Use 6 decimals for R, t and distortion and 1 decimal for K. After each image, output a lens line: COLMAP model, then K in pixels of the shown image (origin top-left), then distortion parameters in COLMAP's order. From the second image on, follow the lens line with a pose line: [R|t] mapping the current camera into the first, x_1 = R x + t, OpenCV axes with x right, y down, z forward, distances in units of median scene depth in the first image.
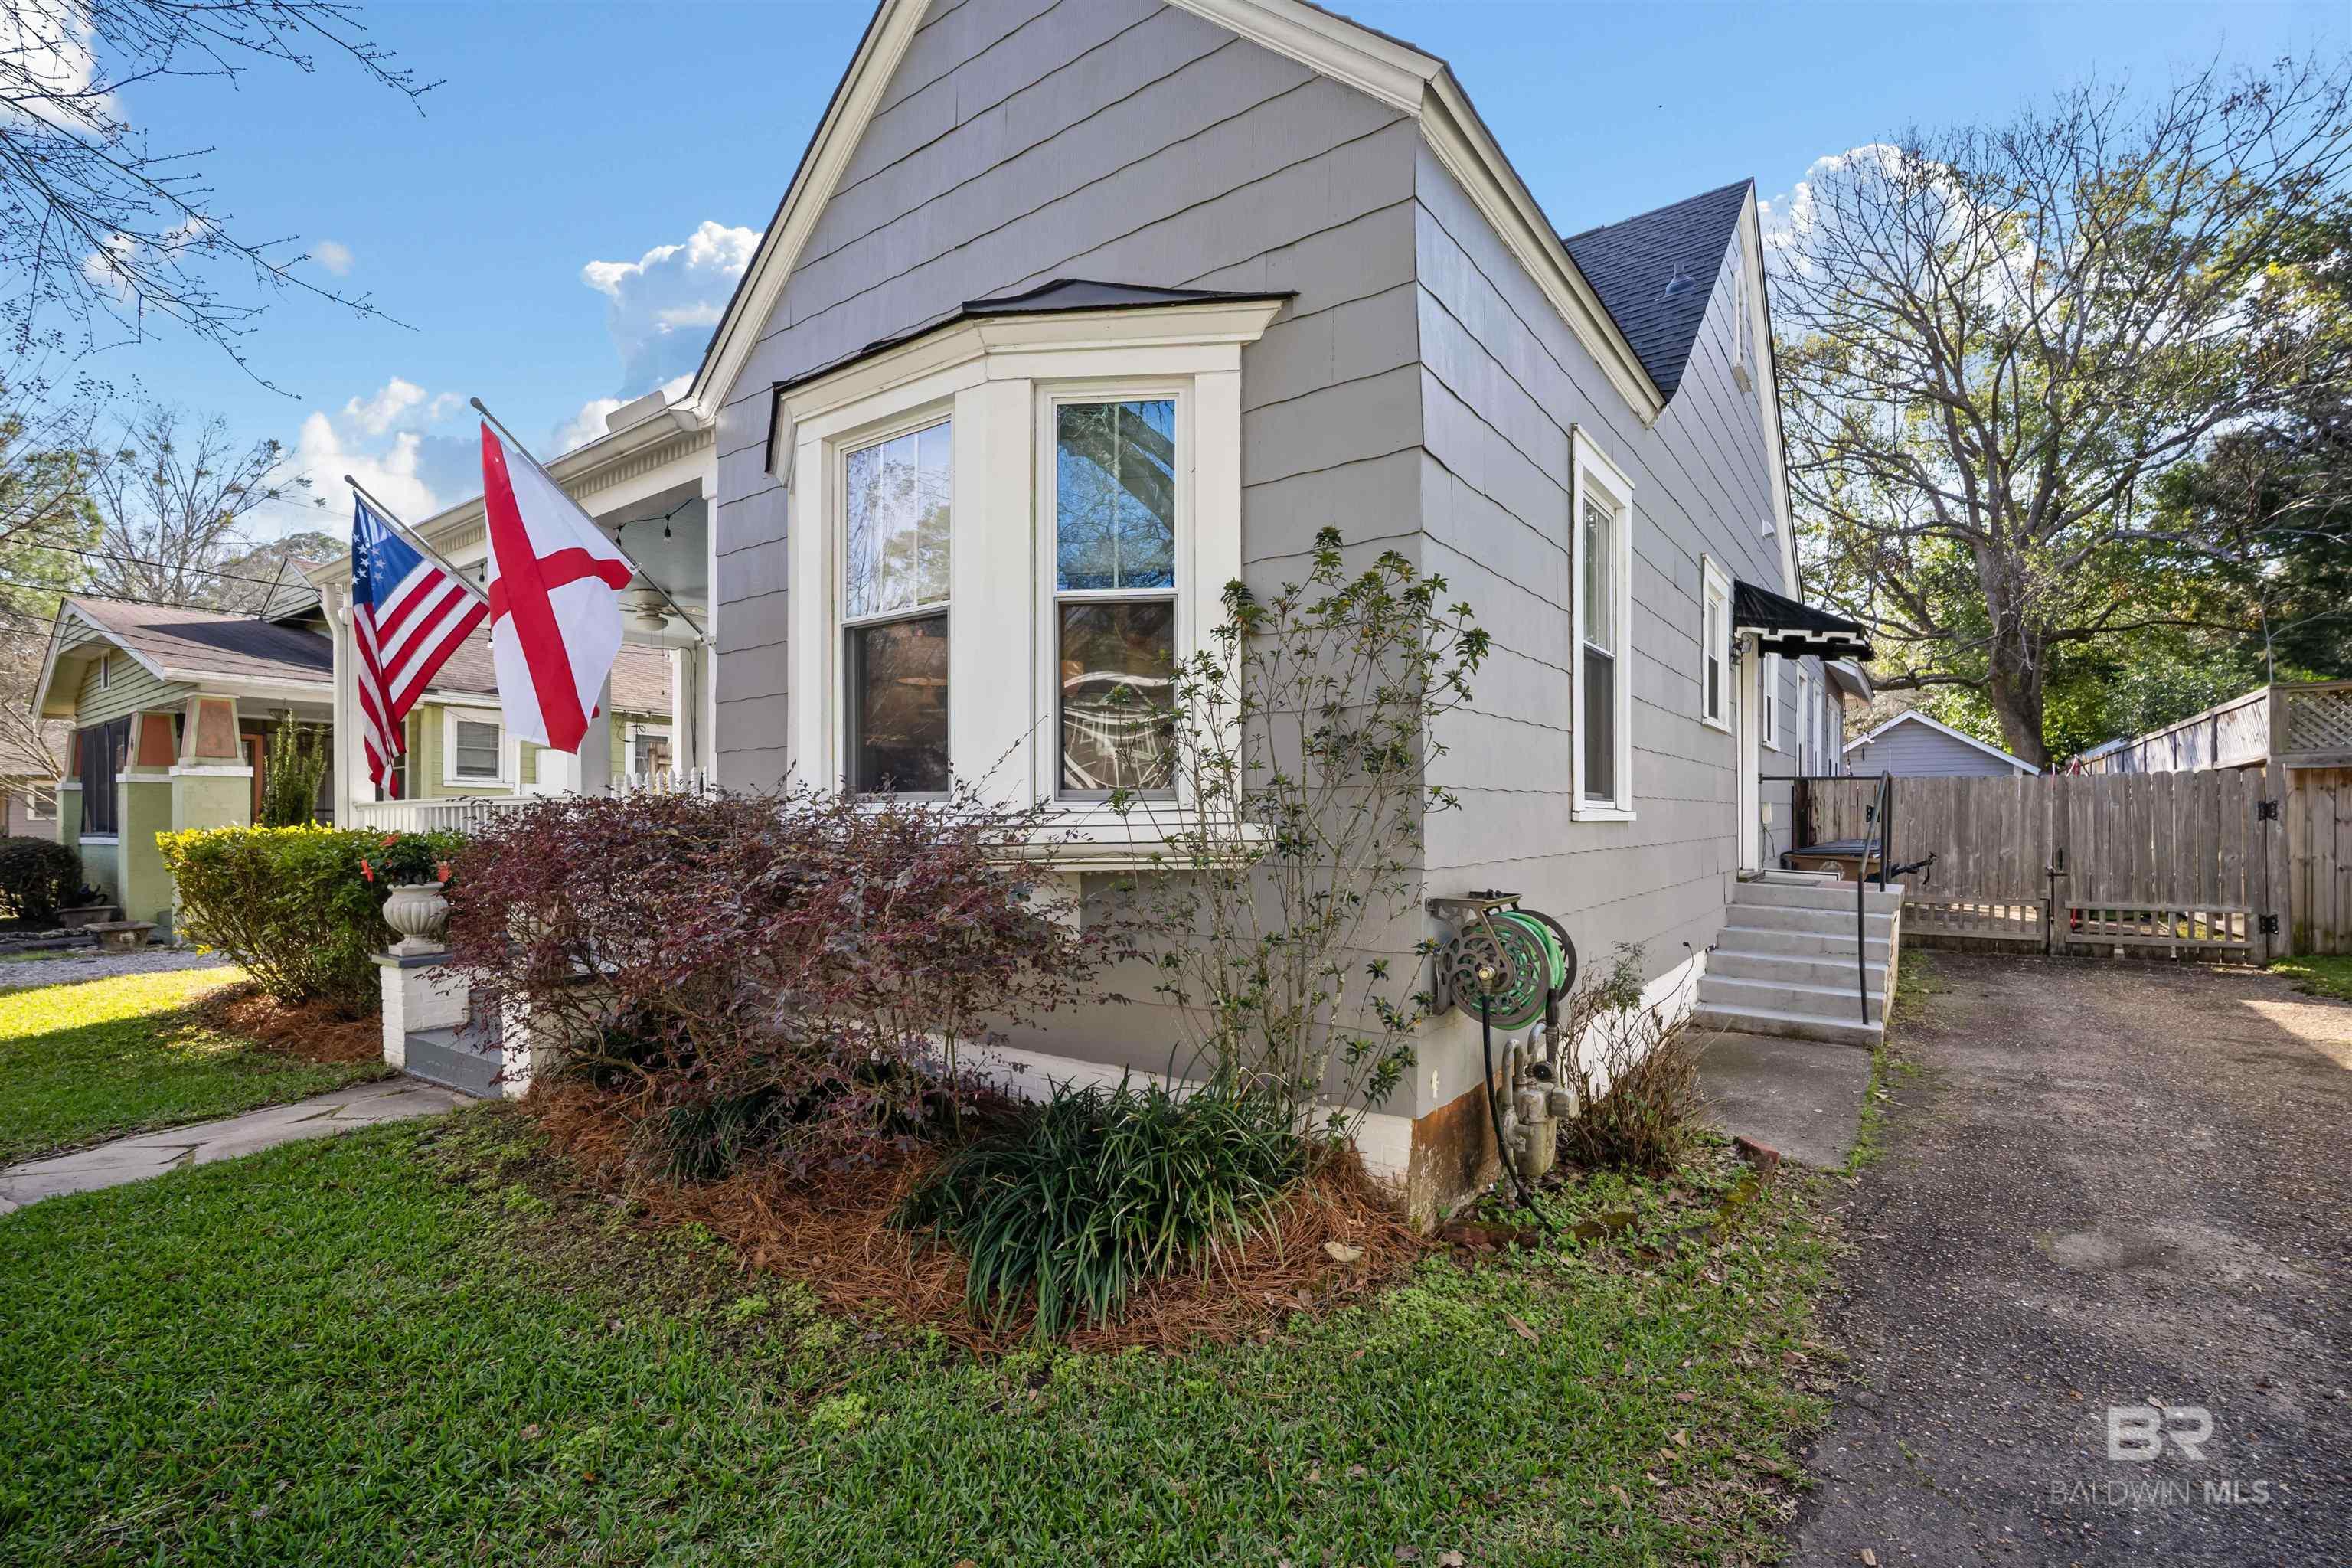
lens RADIAL K [[1039.1, 0, 1194.6], [0, 1039.1, 835.6], [0, 0, 1]] dist [-0.015318, 0.004790]
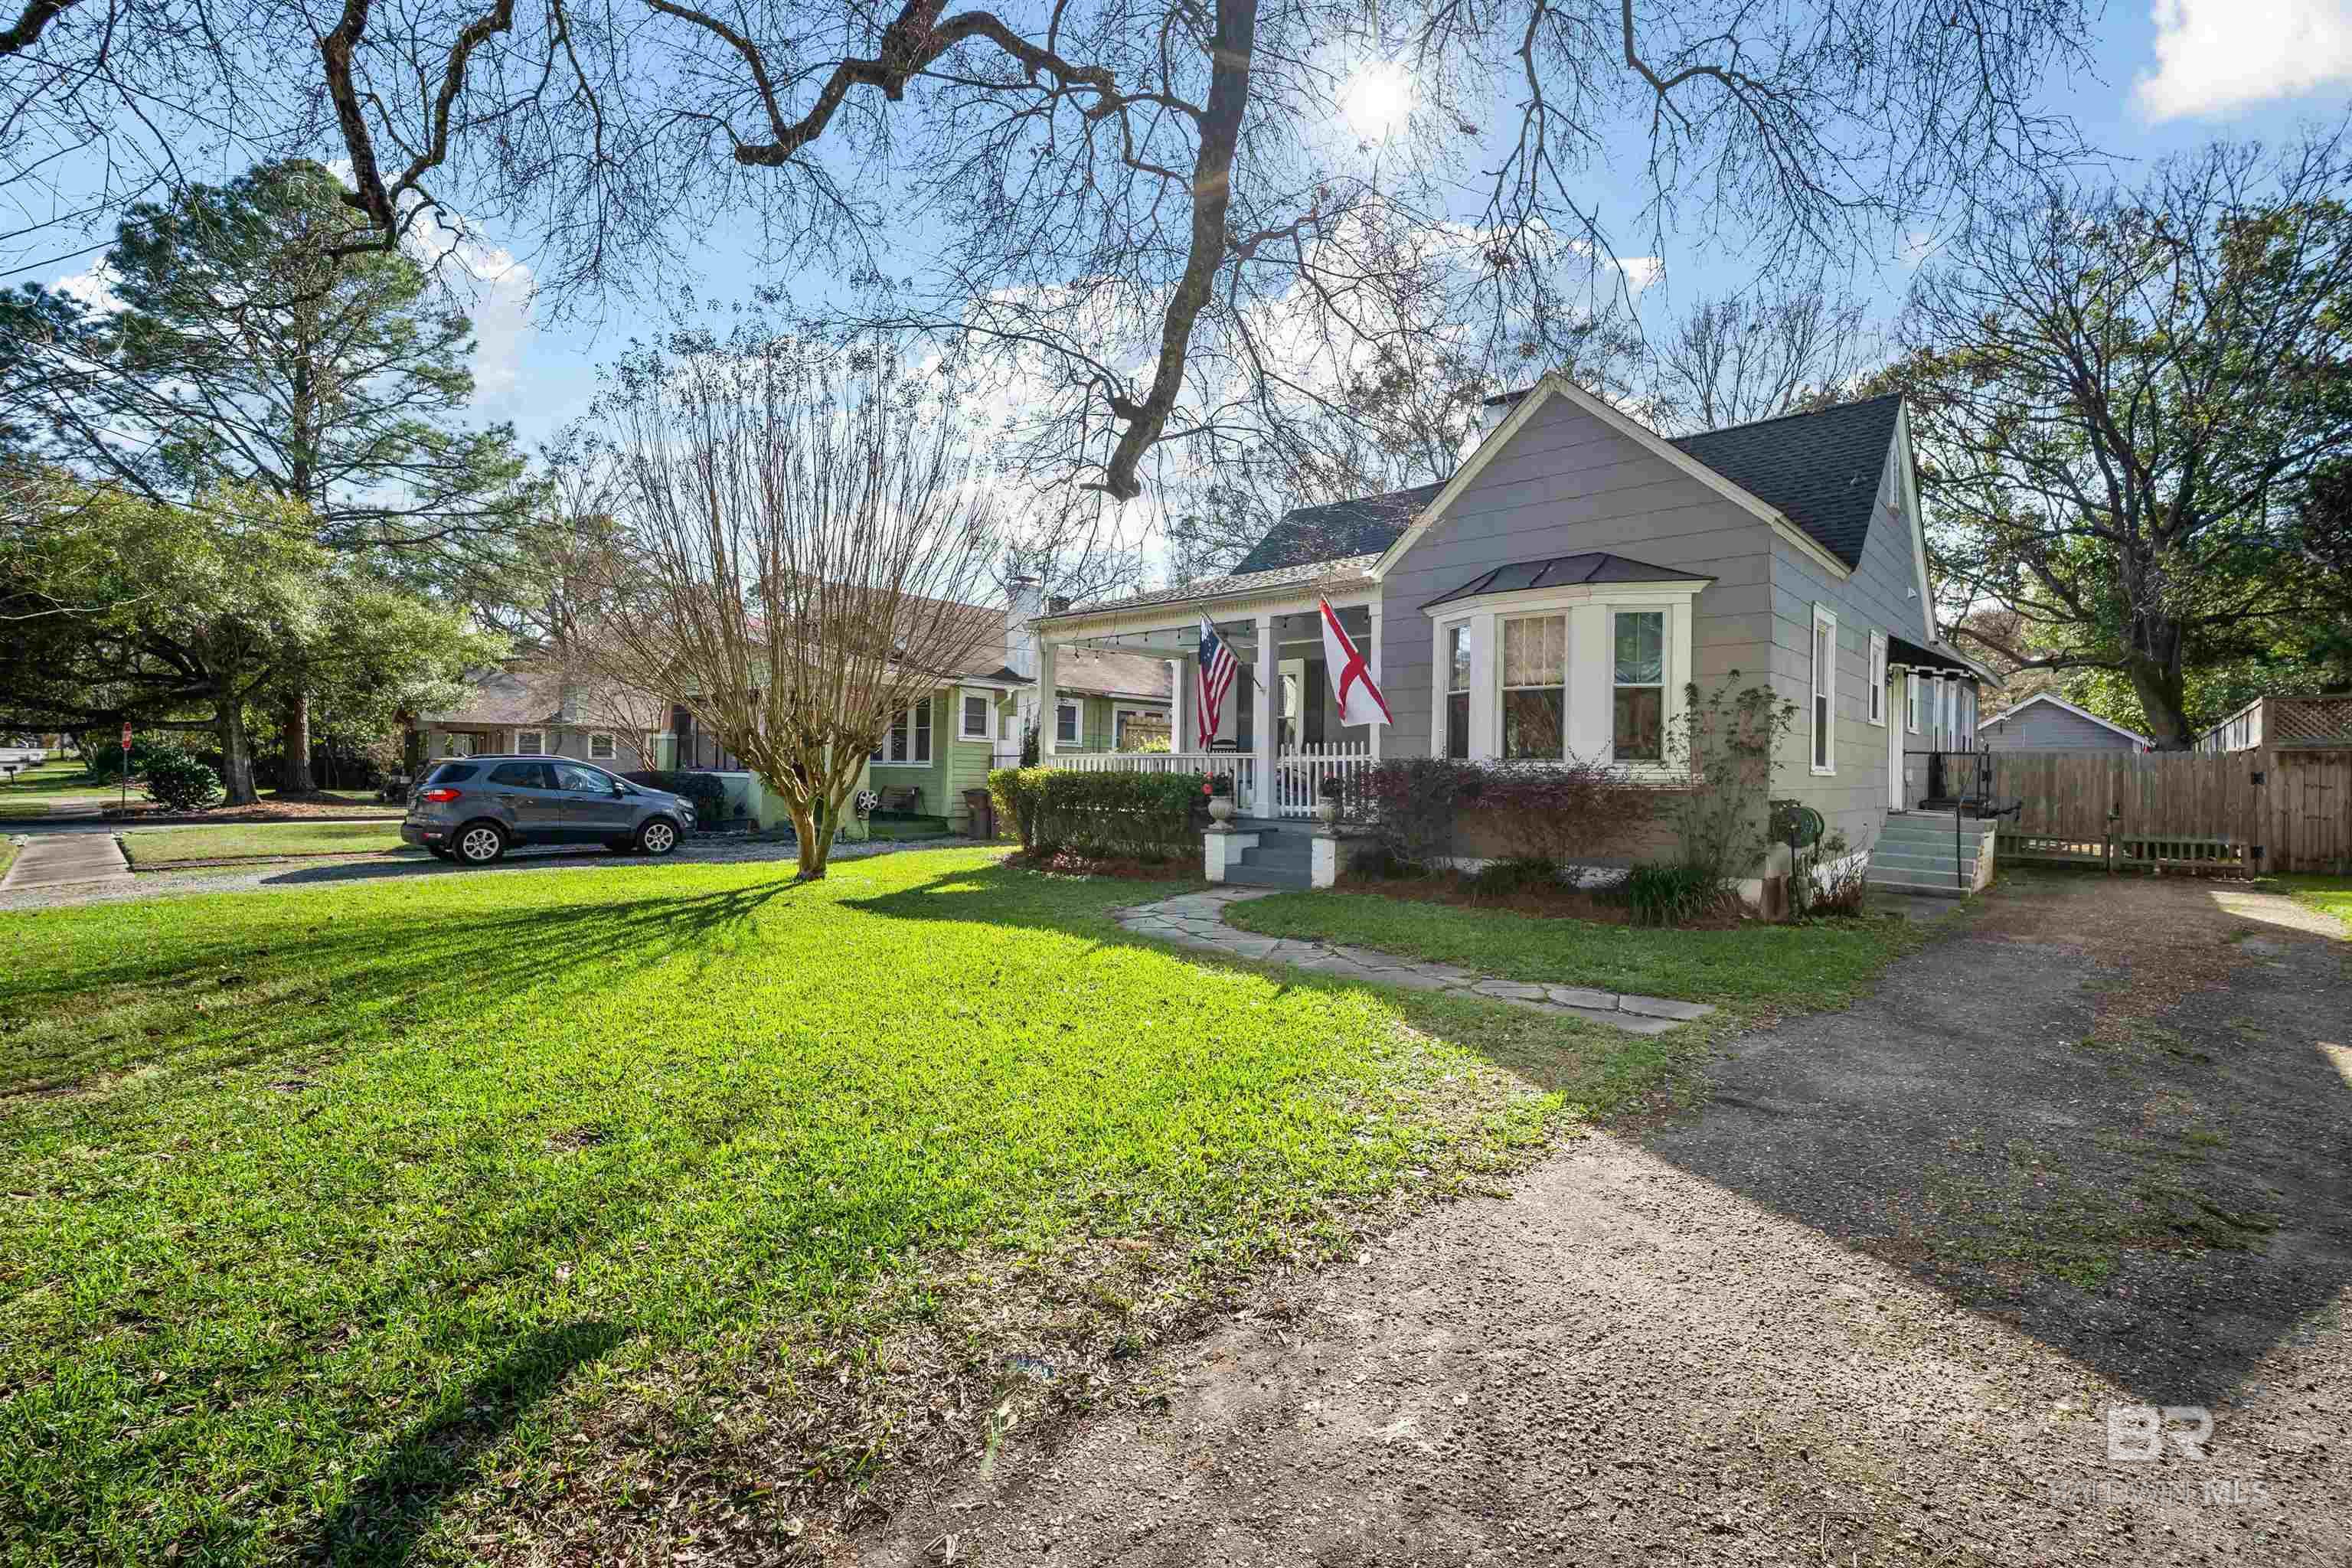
lens RADIAL K [[1039.1, 0, 1191.5], [0, 1039.1, 773.4], [0, 0, 1]] dist [-0.015318, 0.004790]
pose [[0.993498, 0.018134, -0.112396, -0.414513], [-0.019700, 0.999723, -0.012840, 0.021851], [0.112132, 0.014971, 0.993581, -0.797634]]
